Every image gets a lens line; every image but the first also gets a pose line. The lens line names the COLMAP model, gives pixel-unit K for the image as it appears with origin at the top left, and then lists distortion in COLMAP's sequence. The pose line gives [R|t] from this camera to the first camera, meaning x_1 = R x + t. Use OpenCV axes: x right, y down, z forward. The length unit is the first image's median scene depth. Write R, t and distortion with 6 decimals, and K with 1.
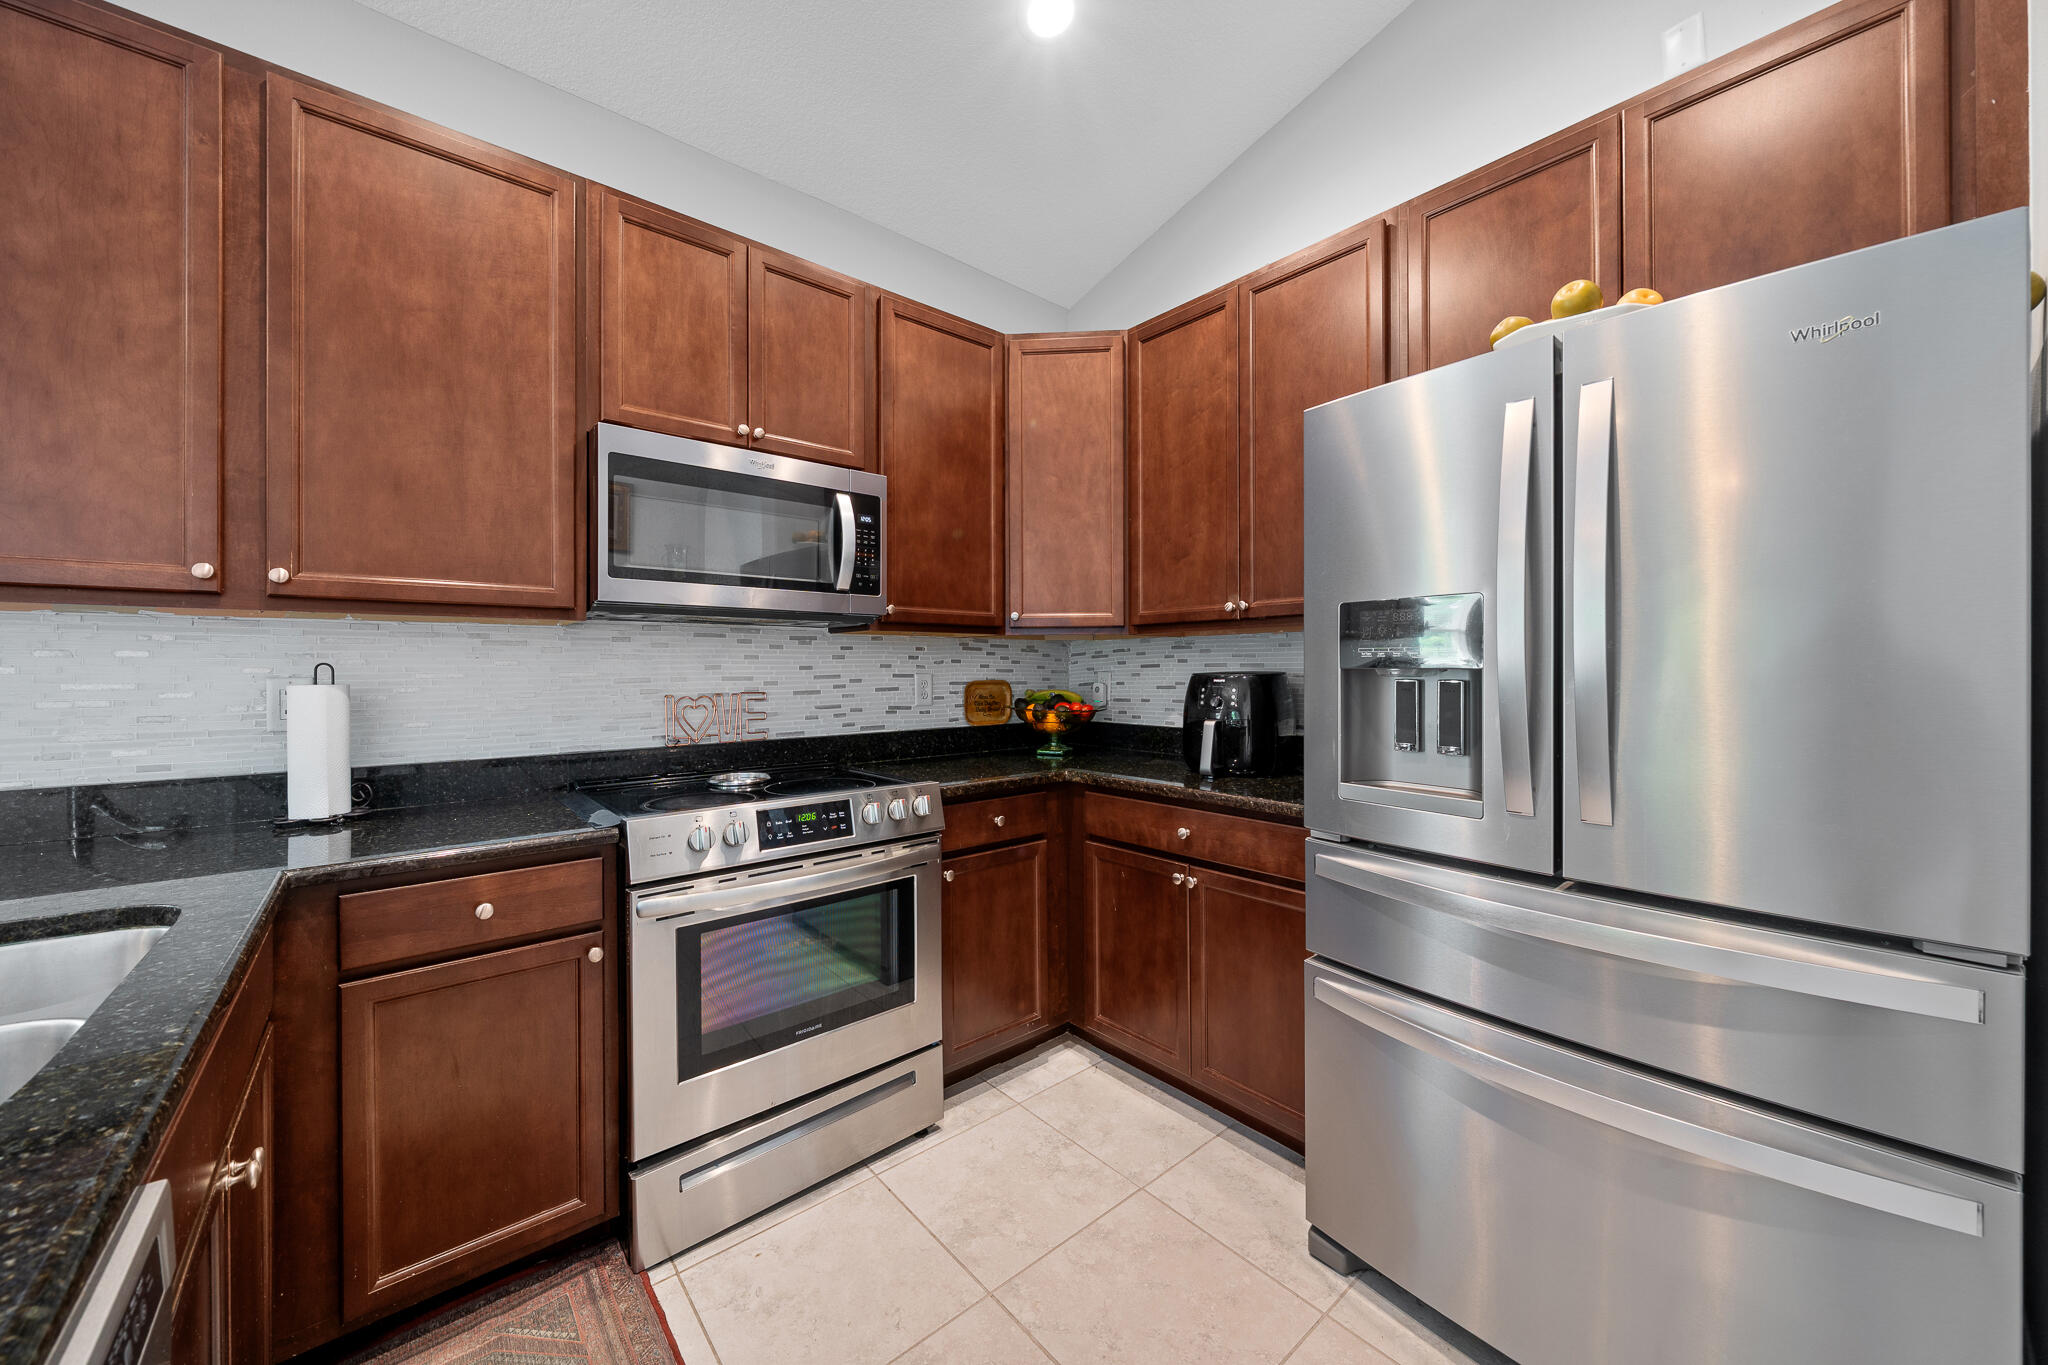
lens RADIAL K [[741.7, 0, 1027.1], [0, 741.7, 666.5], [0, 0, 1]] dist [-0.004230, -0.000123]
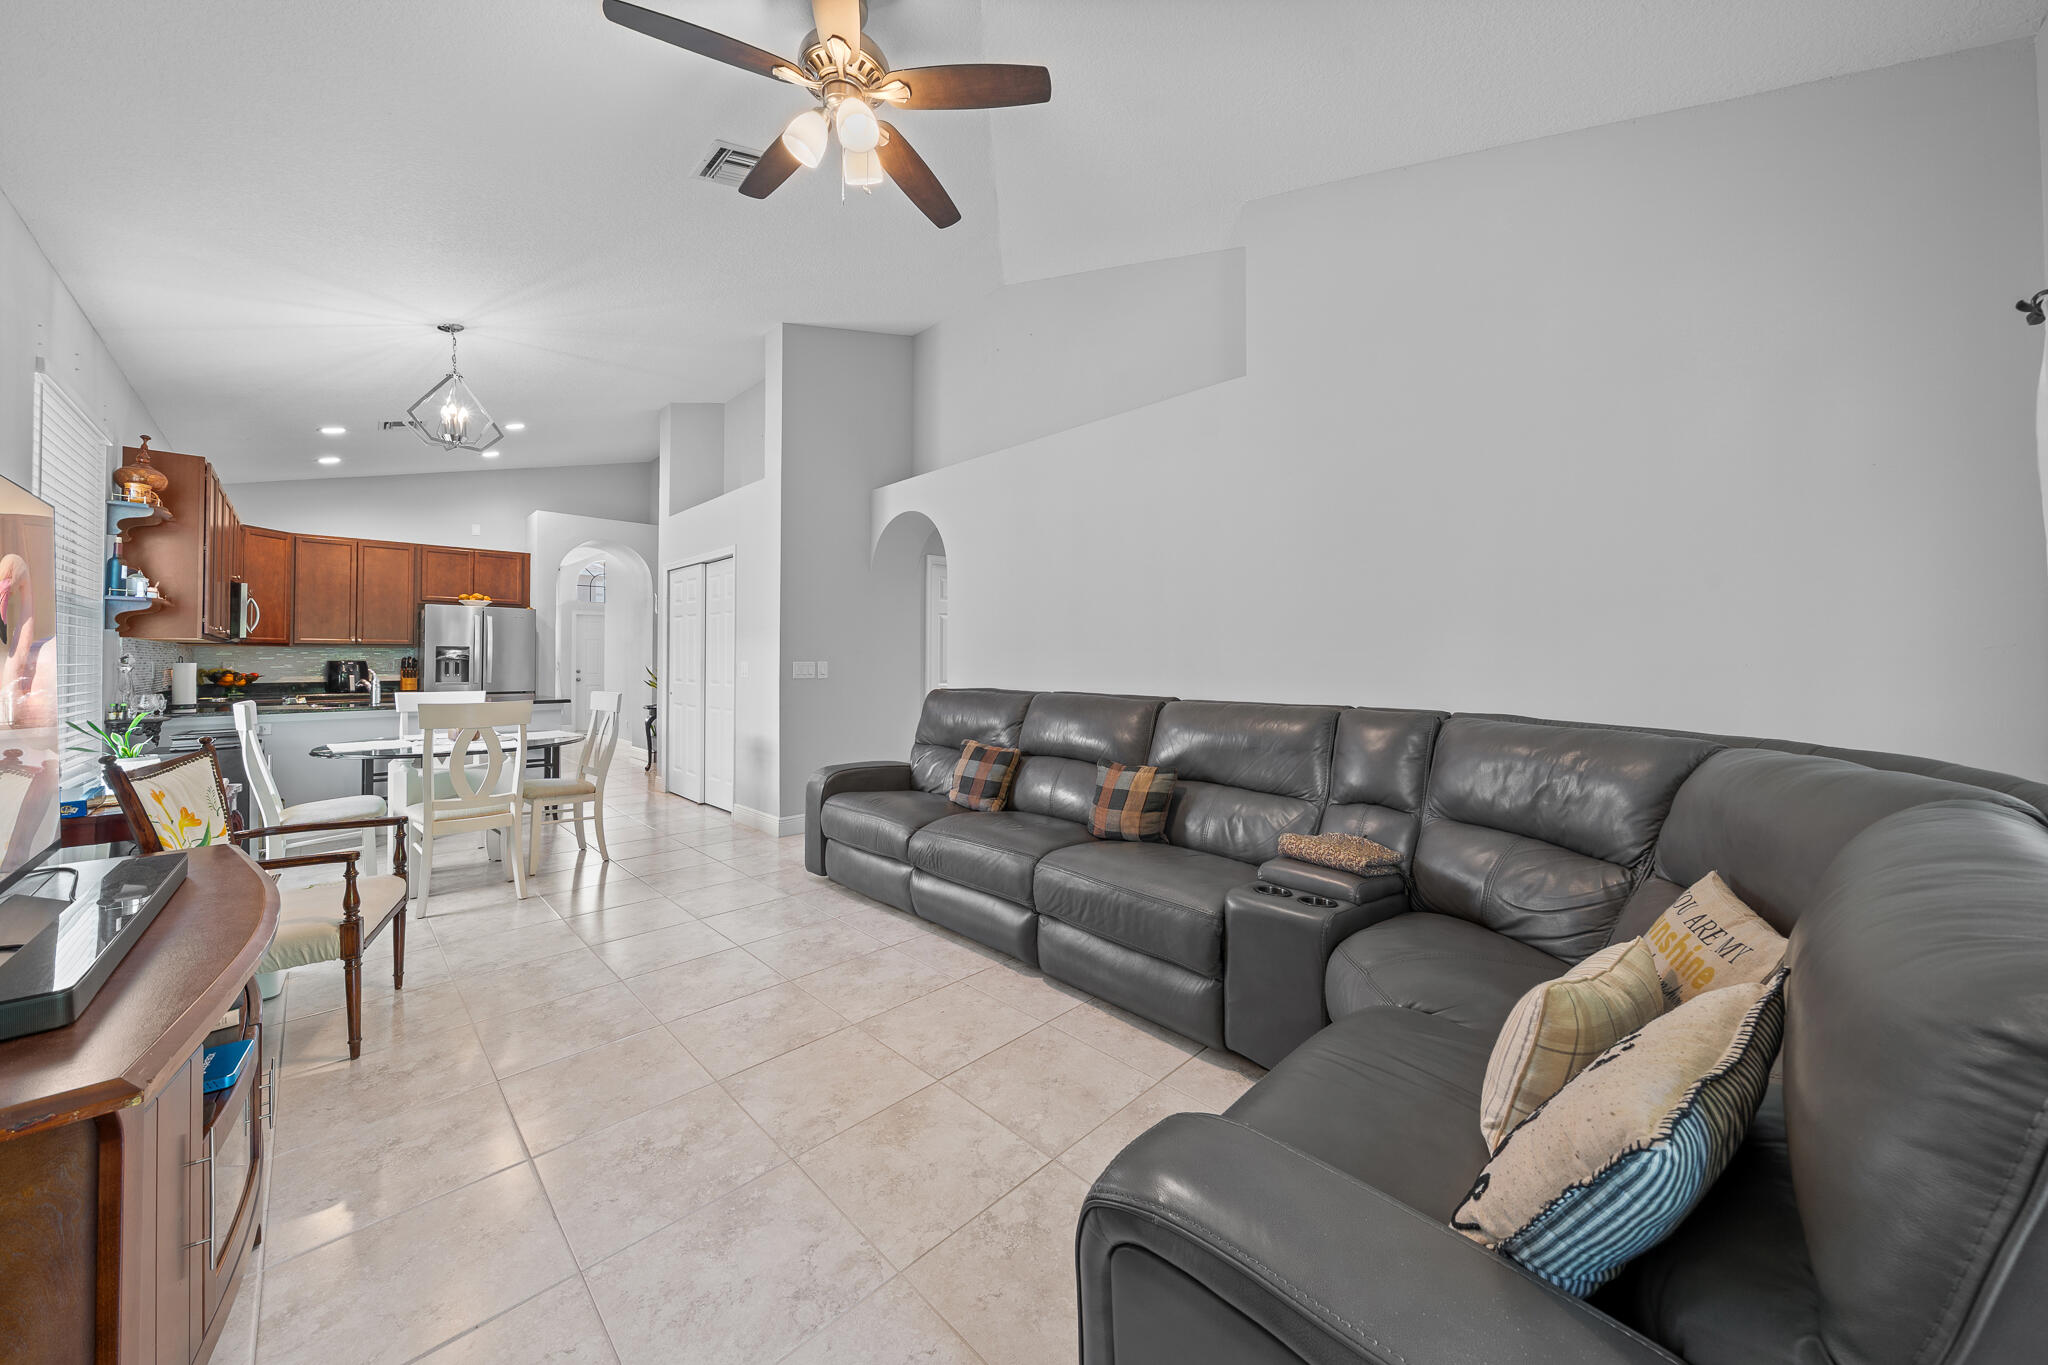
lens RADIAL K [[705.1, 0, 1026.0], [0, 705.1, 656.0], [0, 0, 1]] dist [0.000318, 0.000005]
pose [[-0.082611, 0.008966, 0.996542, -3.258552], [-0.000899, 0.999958, -0.009071, 0.015748], [-0.996581, -0.001645, -0.082600, -1.796863]]
